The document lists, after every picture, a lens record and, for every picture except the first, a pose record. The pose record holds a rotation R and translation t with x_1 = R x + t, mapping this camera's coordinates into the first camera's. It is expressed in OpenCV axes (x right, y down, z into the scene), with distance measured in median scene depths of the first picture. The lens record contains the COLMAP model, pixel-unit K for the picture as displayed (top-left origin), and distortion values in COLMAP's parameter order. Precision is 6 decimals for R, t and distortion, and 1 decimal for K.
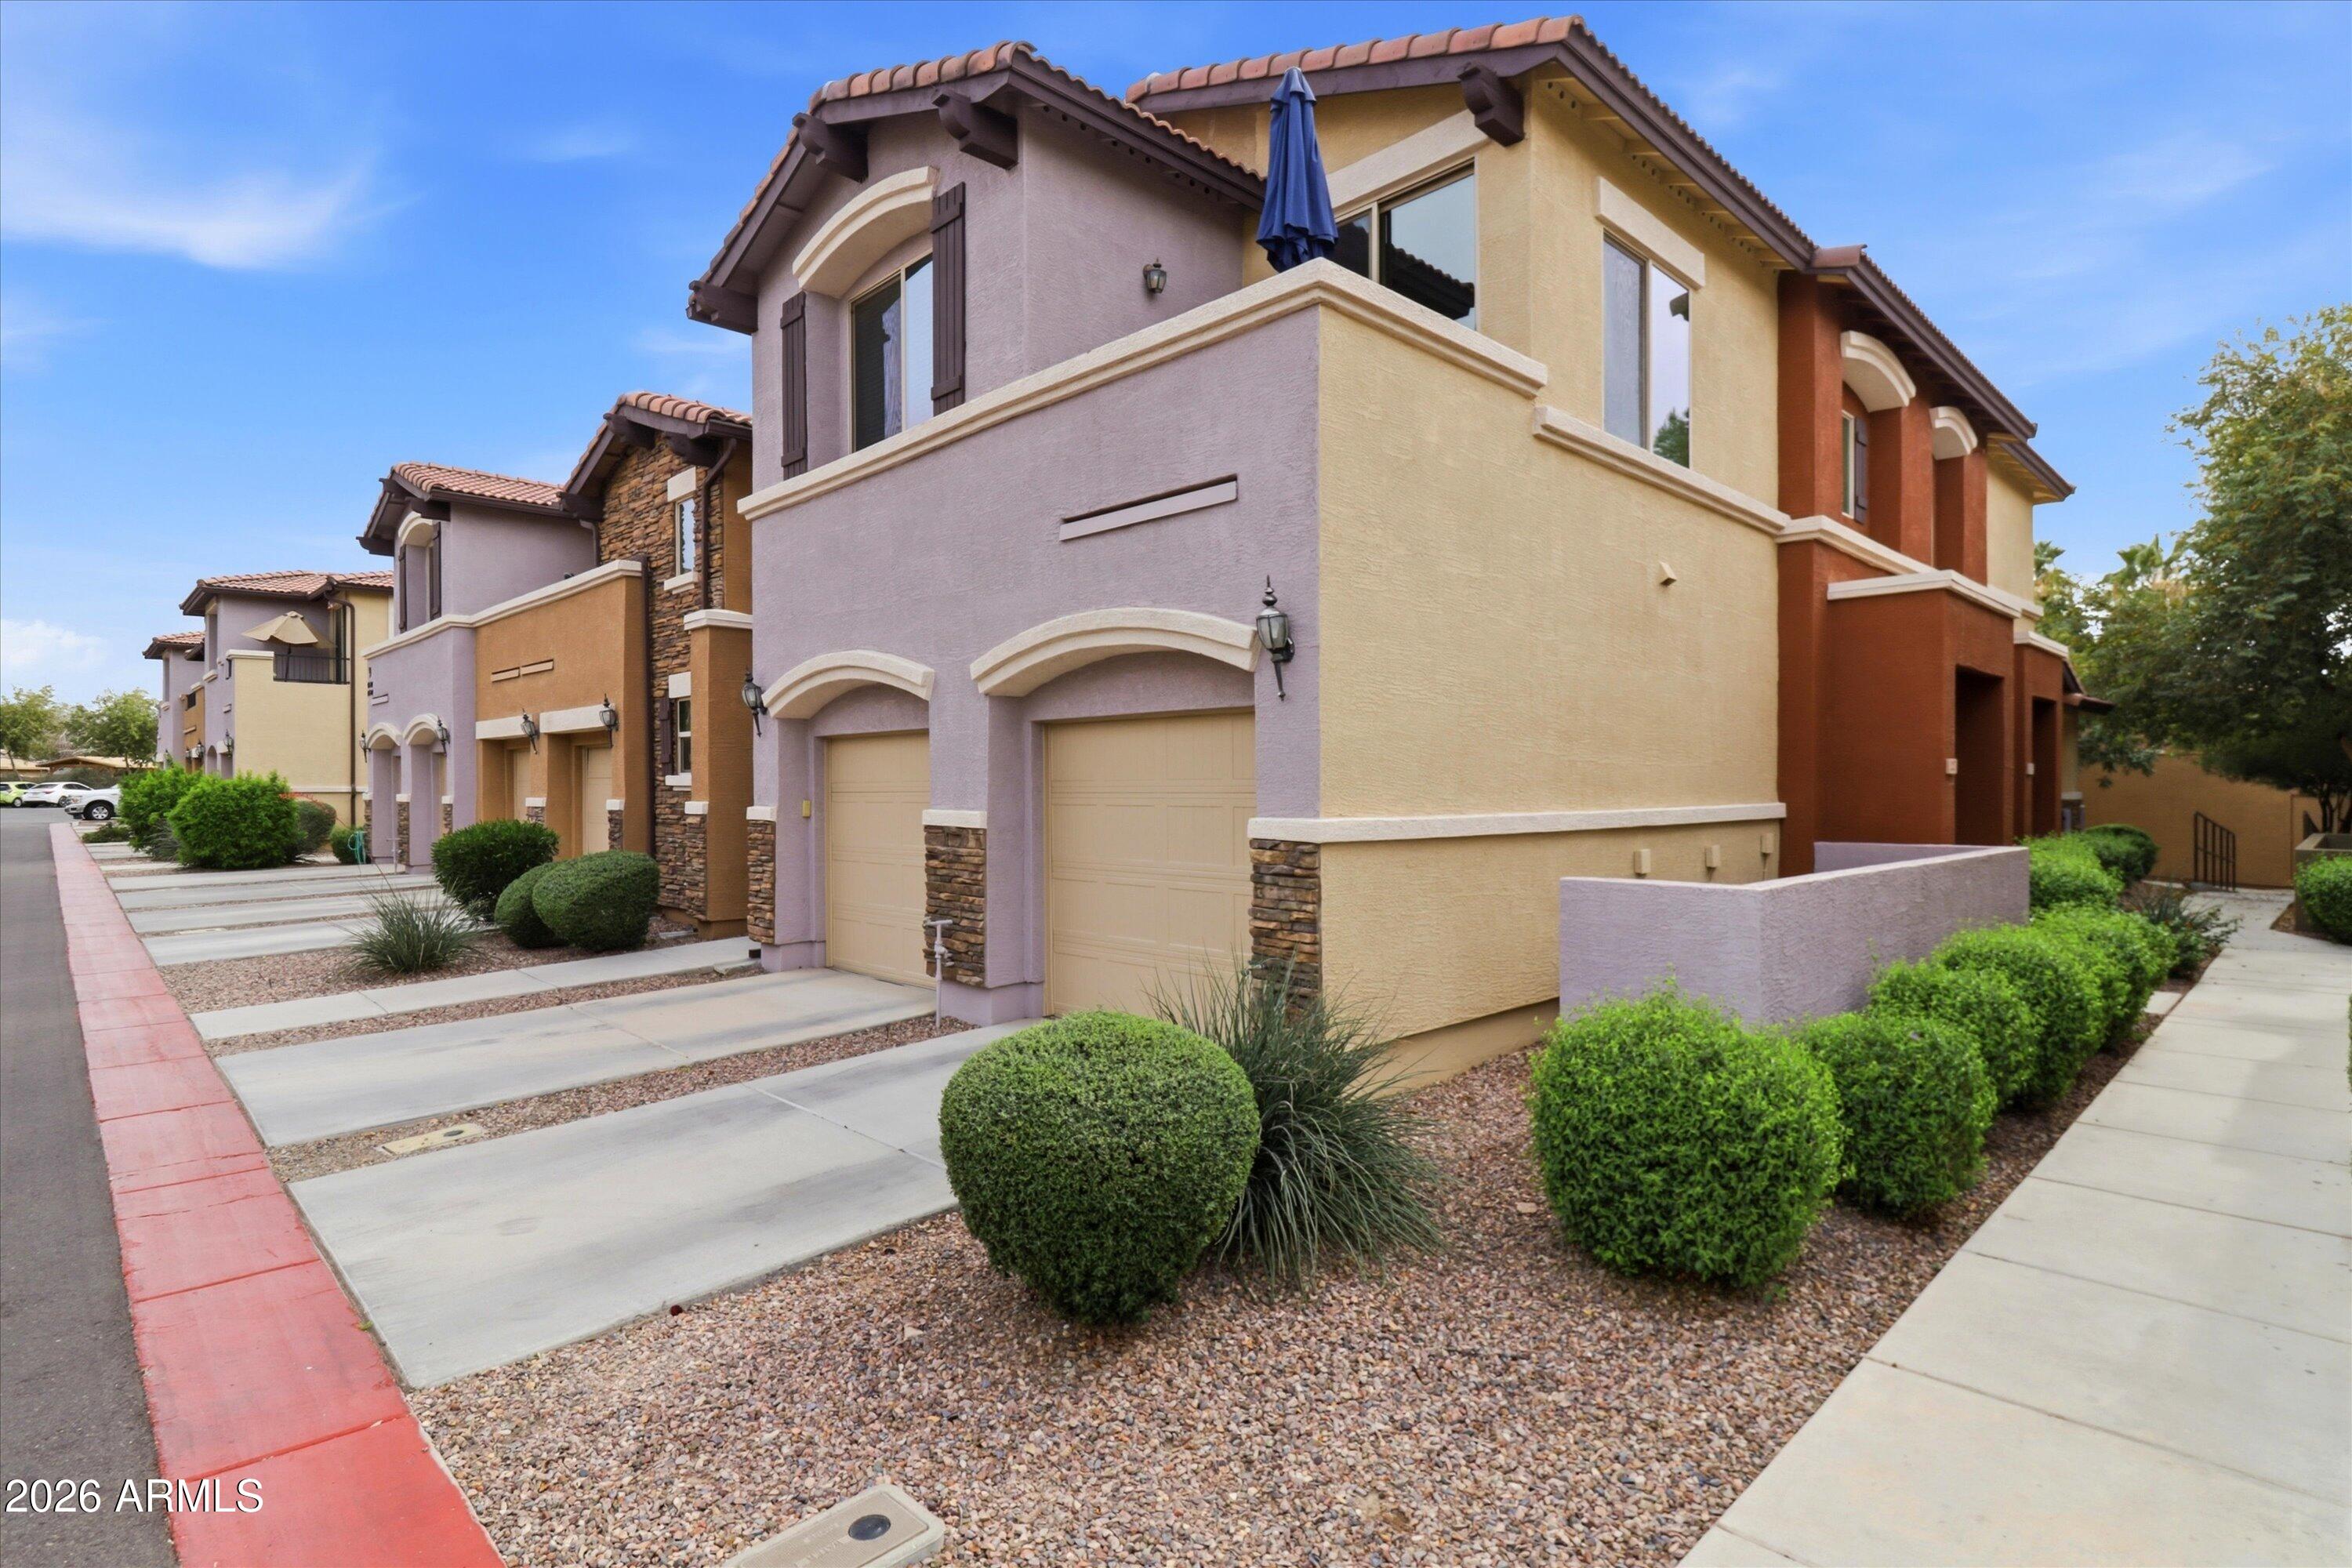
lens RADIAL K [[1183.3, 0, 1195.0], [0, 1183.3, 781.9], [0, 0, 1]] dist [-0.001842, -0.007949]
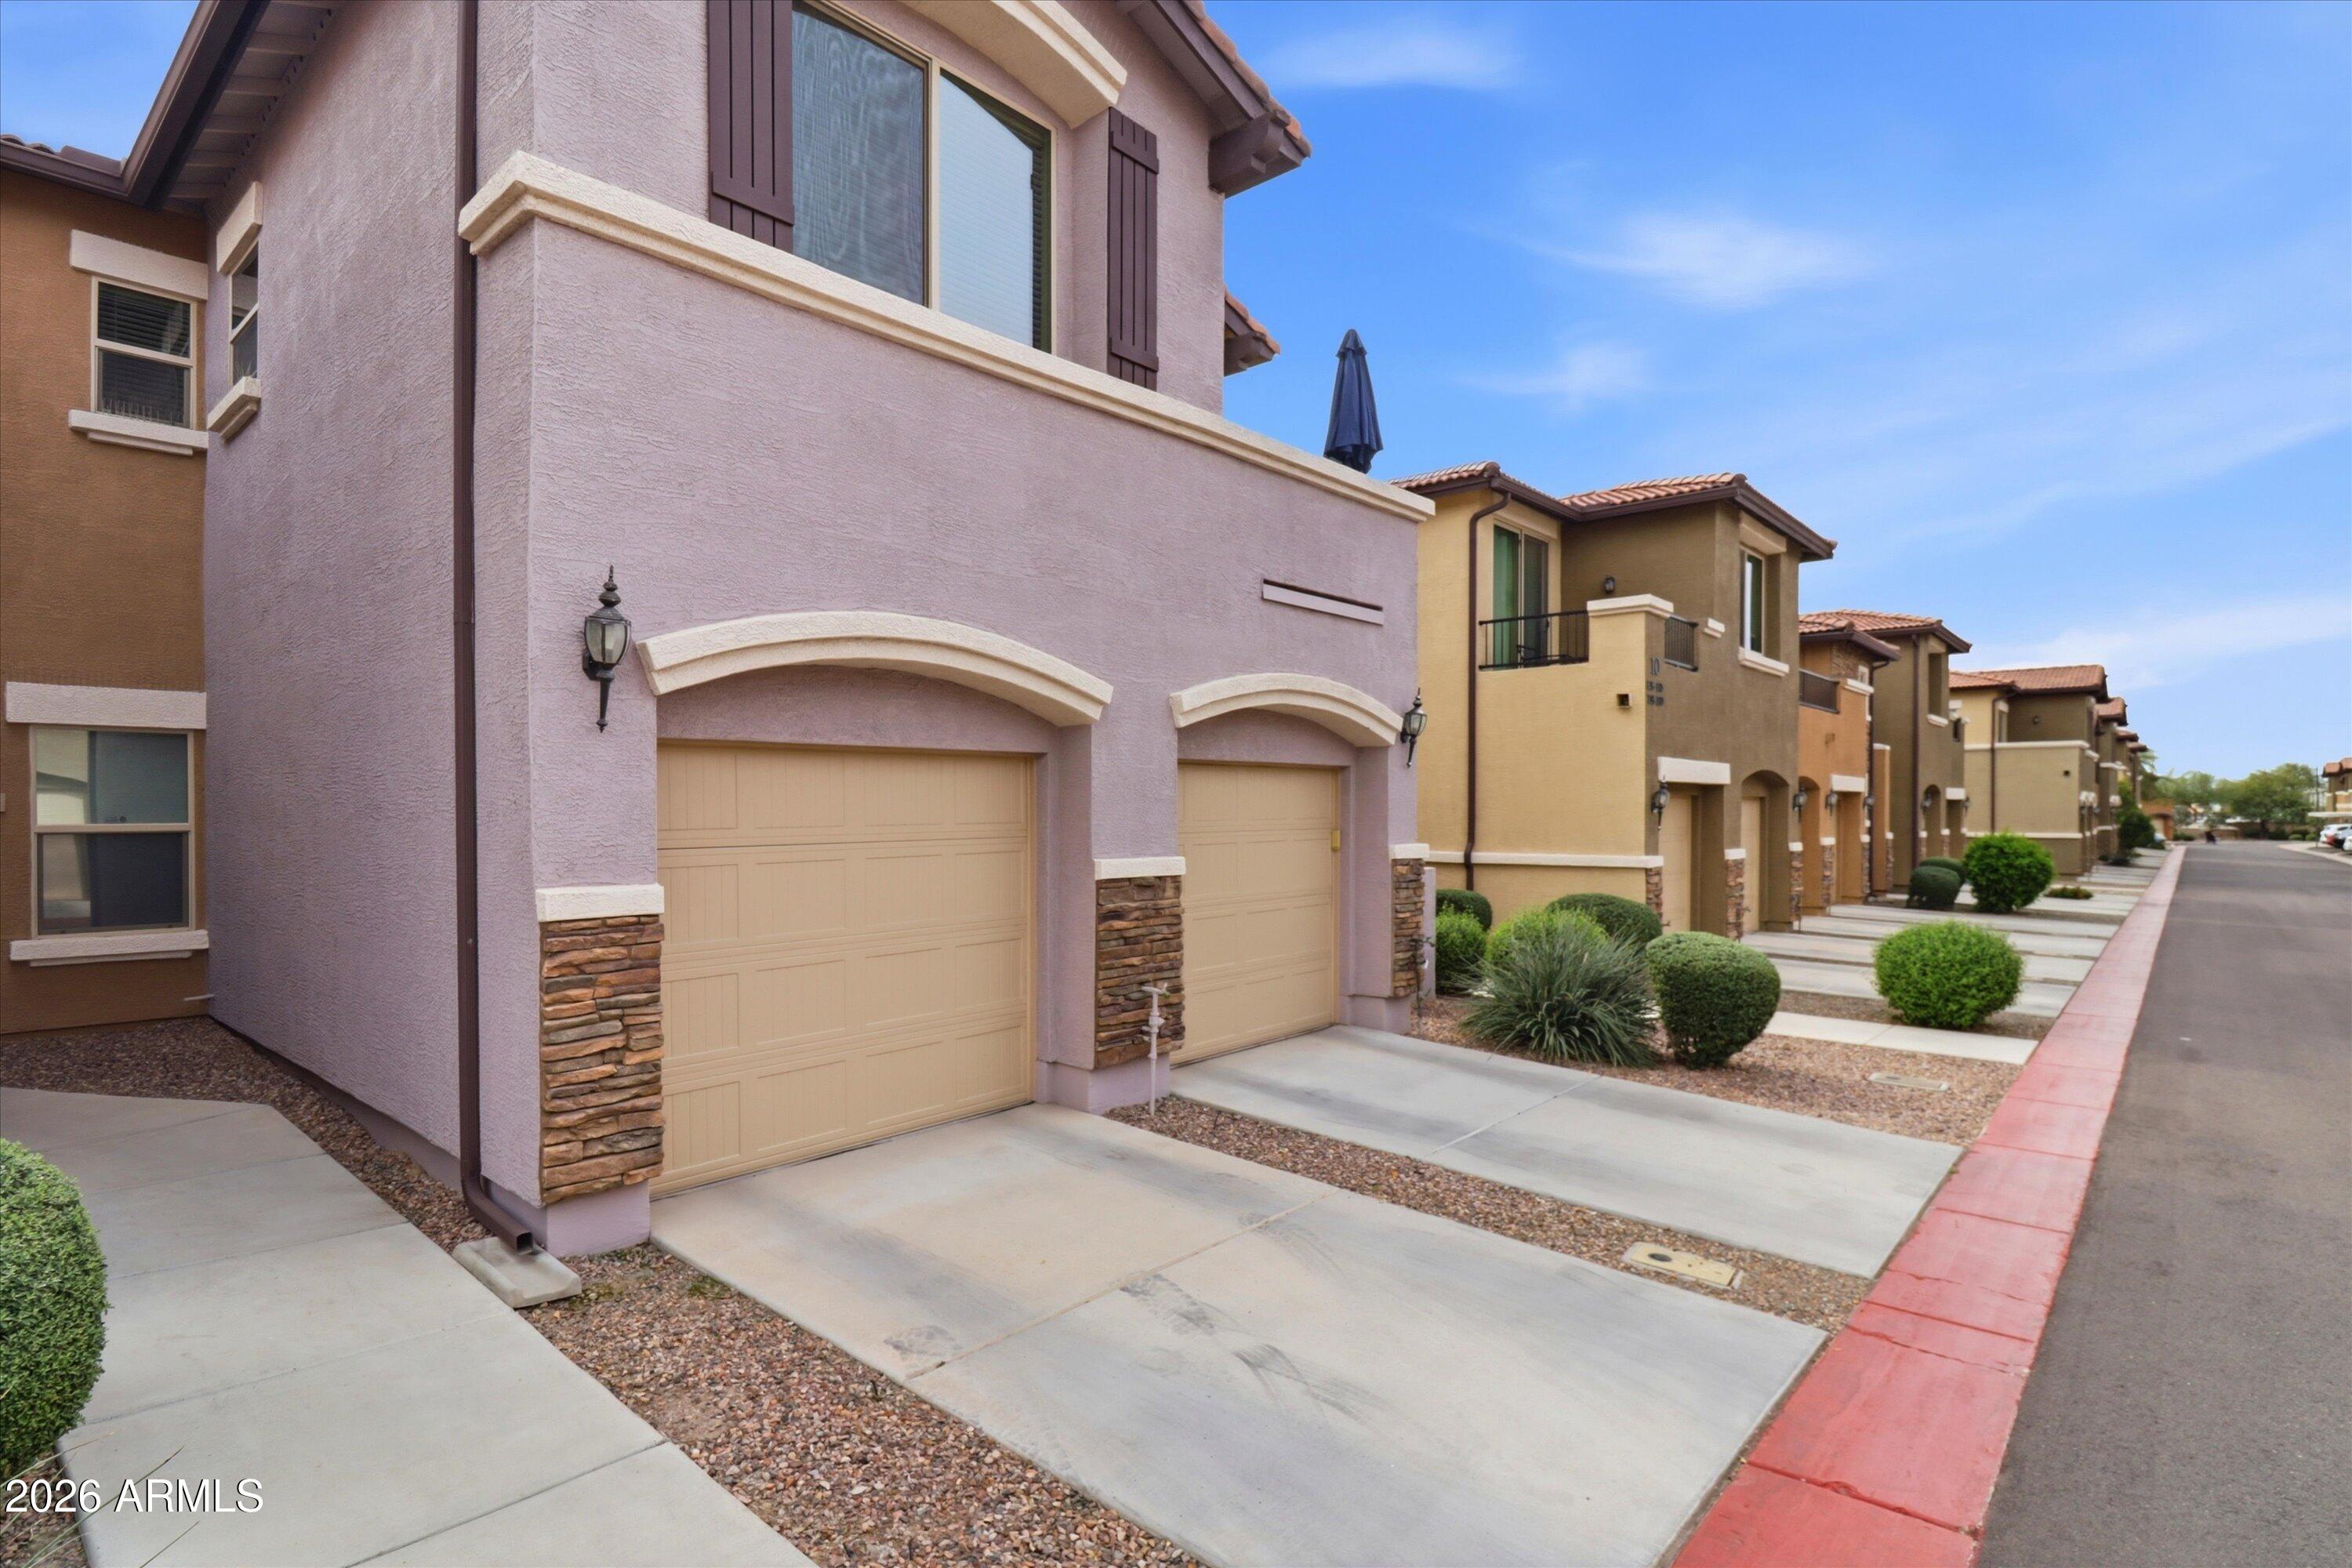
lens RADIAL K [[1183.3, 0, 1193.0], [0, 1183.3, 800.8], [0, 0, 1]] dist [-0.001842, -0.007949]
pose [[-0.085236, 0.004649, 0.996350, -1.410843], [-0.003101, 0.999983, -0.004931, -0.017228], [-0.996356, -0.003510, -0.085221, 1.382041]]
